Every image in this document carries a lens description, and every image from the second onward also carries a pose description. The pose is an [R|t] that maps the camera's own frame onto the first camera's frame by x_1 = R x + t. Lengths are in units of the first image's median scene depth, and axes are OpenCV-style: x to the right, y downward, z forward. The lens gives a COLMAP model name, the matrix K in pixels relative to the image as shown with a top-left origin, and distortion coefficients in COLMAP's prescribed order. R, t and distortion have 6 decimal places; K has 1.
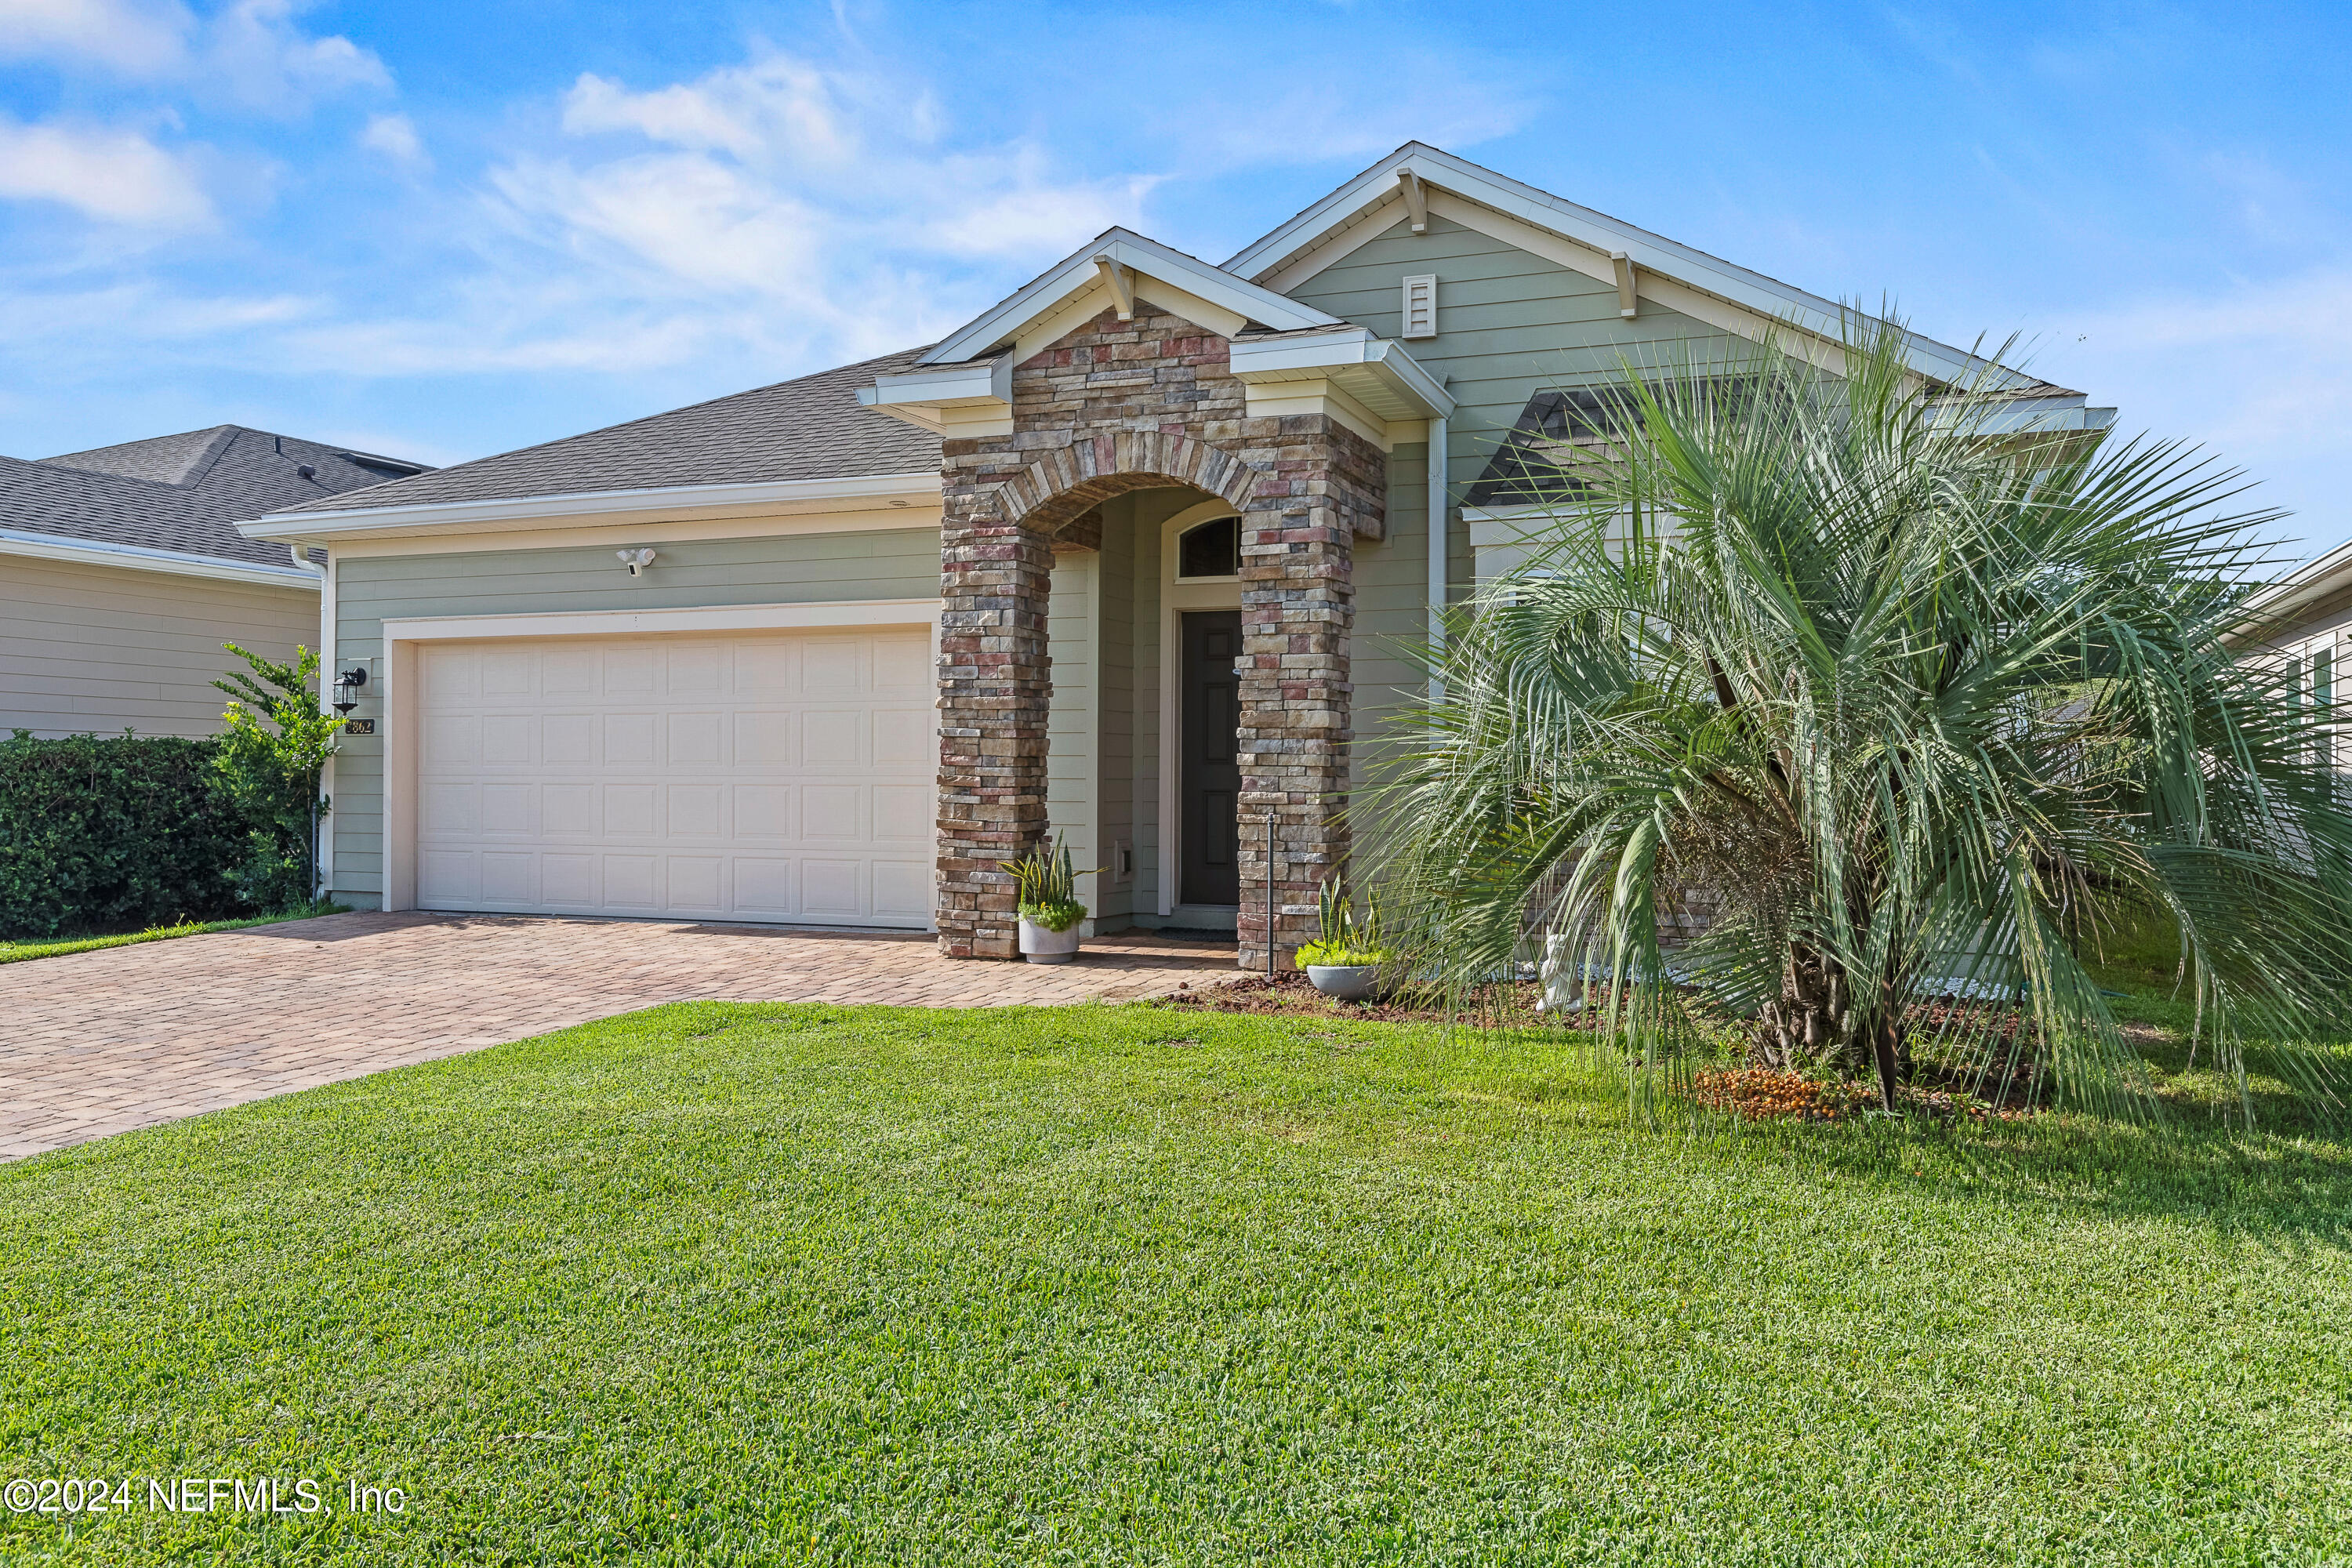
lens RADIAL K [[1832.8, 0, 1176.0], [0, 1832.8, 784.0], [0, 0, 1]] dist [-0.009721, 0.000695]
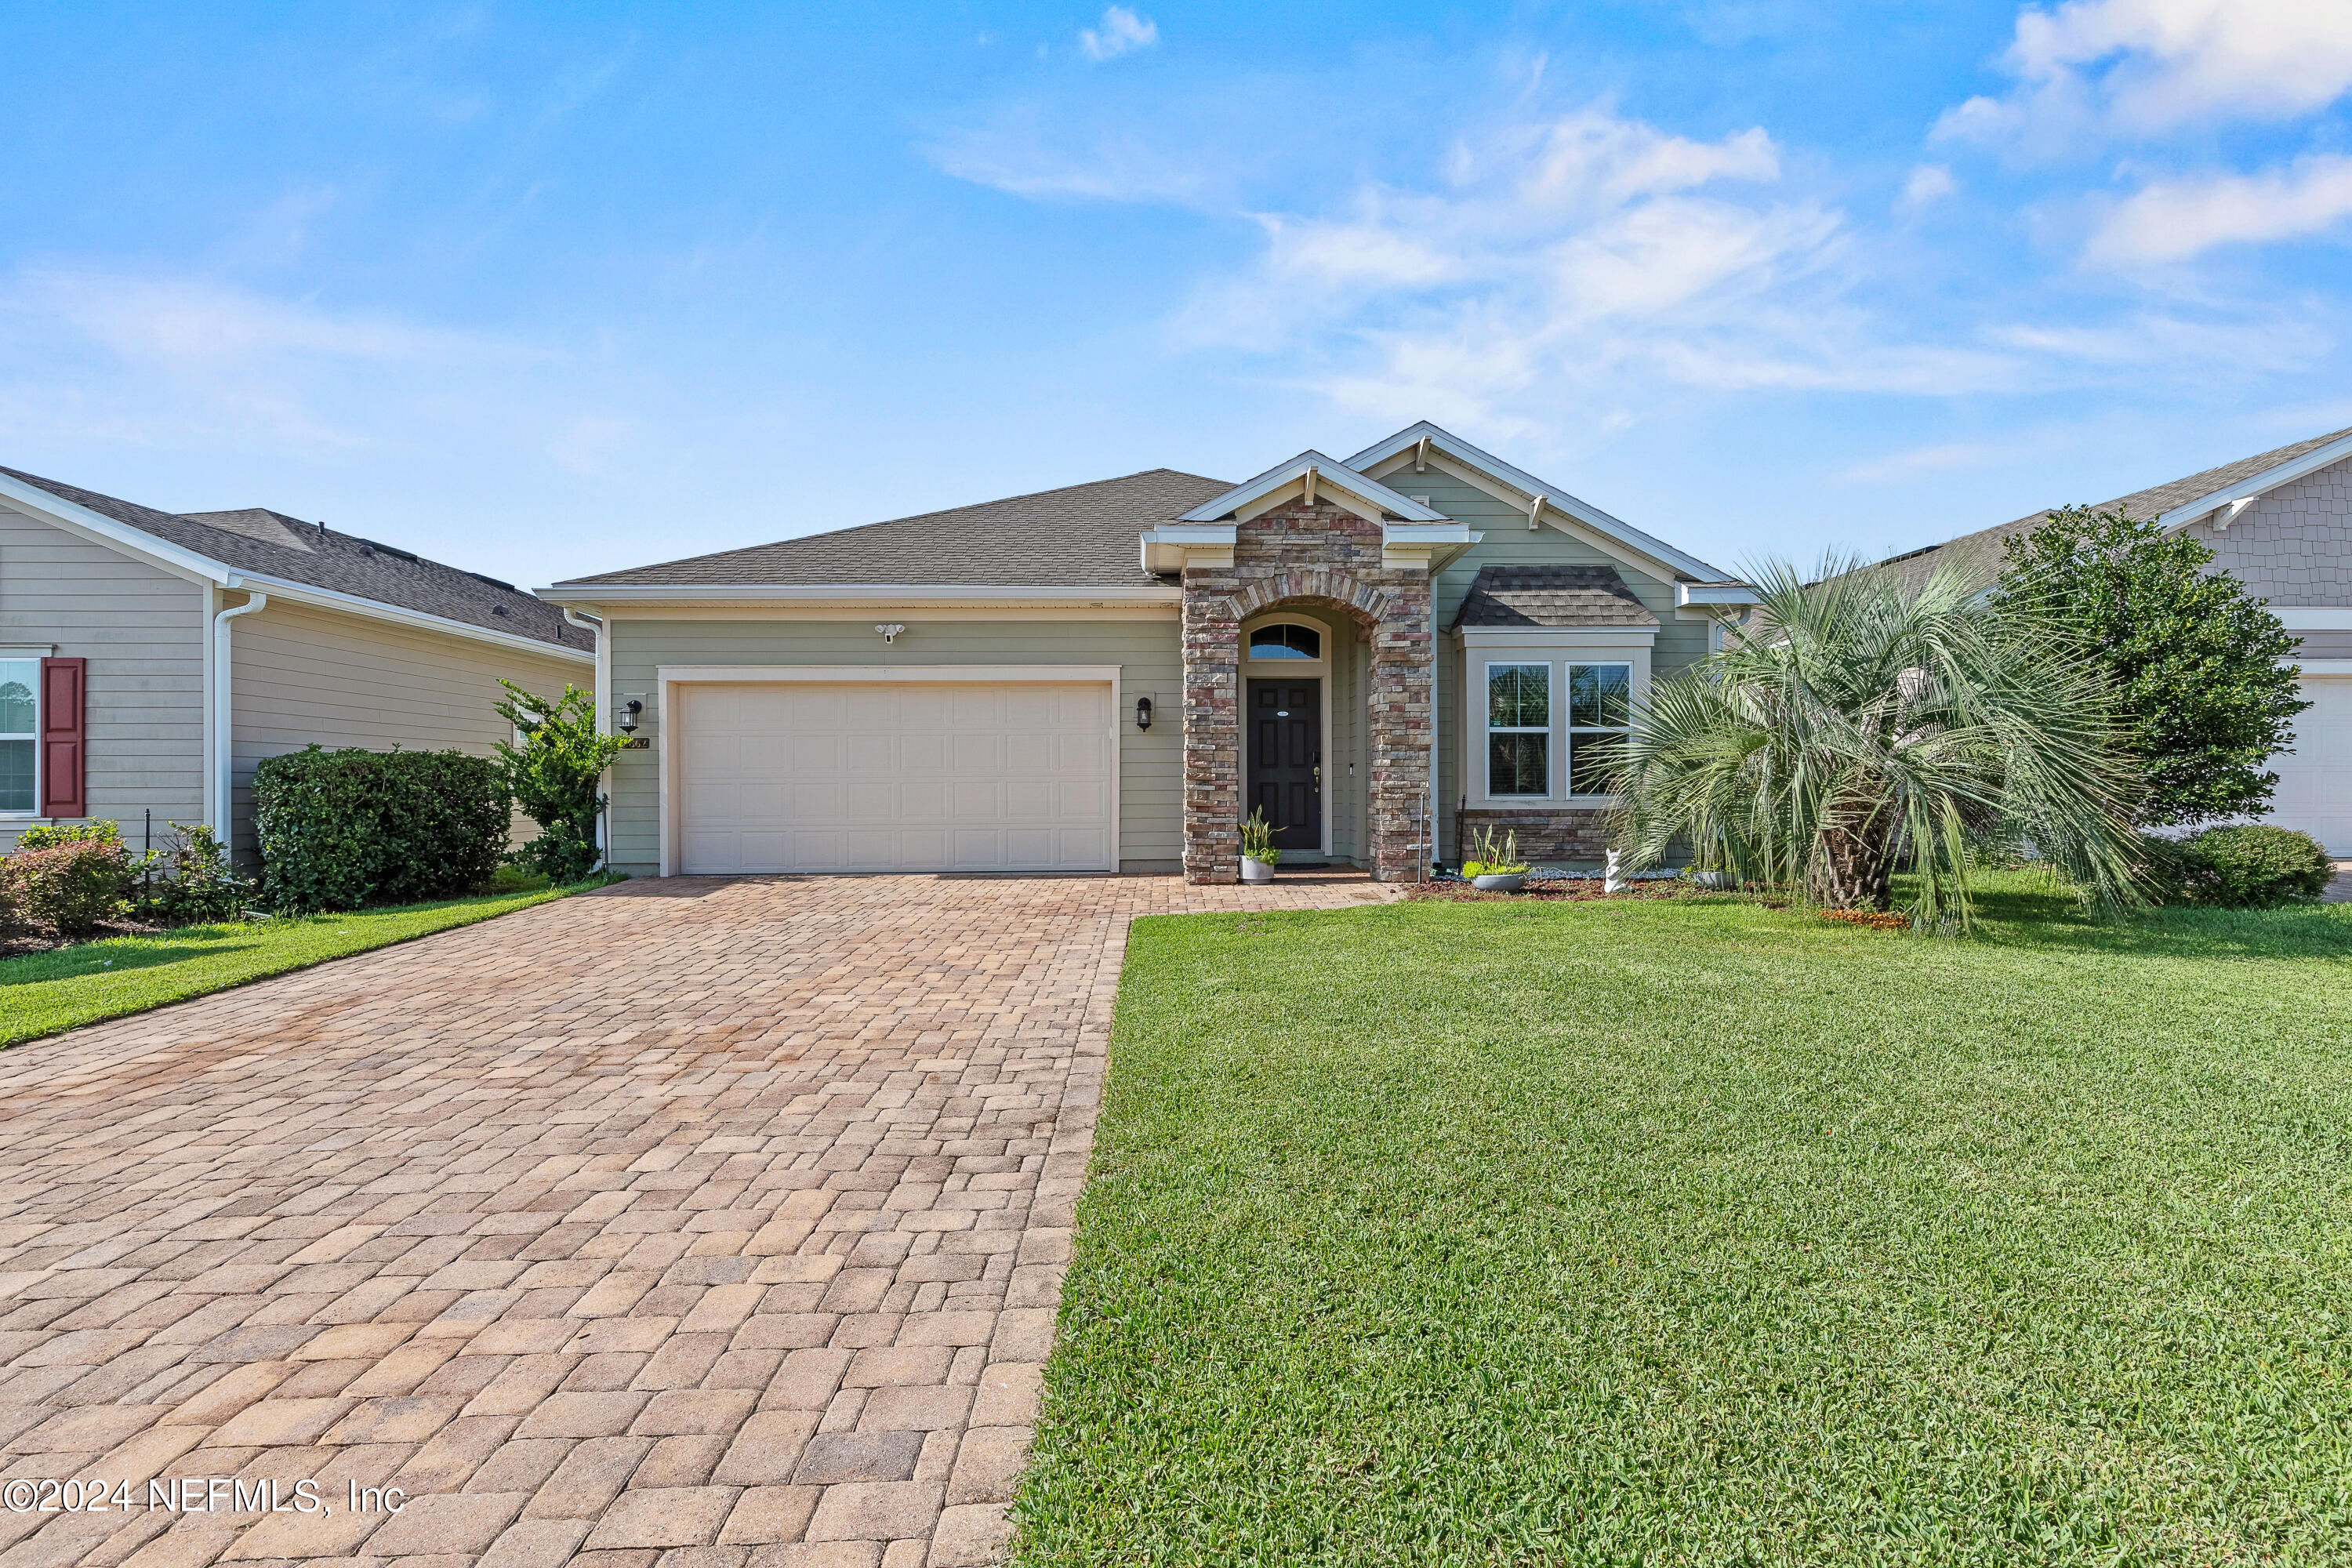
lens RADIAL K [[1061.7, 0, 1187.3], [0, 1061.7, 788.3], [0, 0, 1]] dist [0.006593, -0.000968]
pose [[0.914964, -0.010385, 0.403401, -0.517676], [0.010541, 0.999943, 0.001834, 0.007065], [-0.403397, 0.002574, 0.915021, 0.136041]]
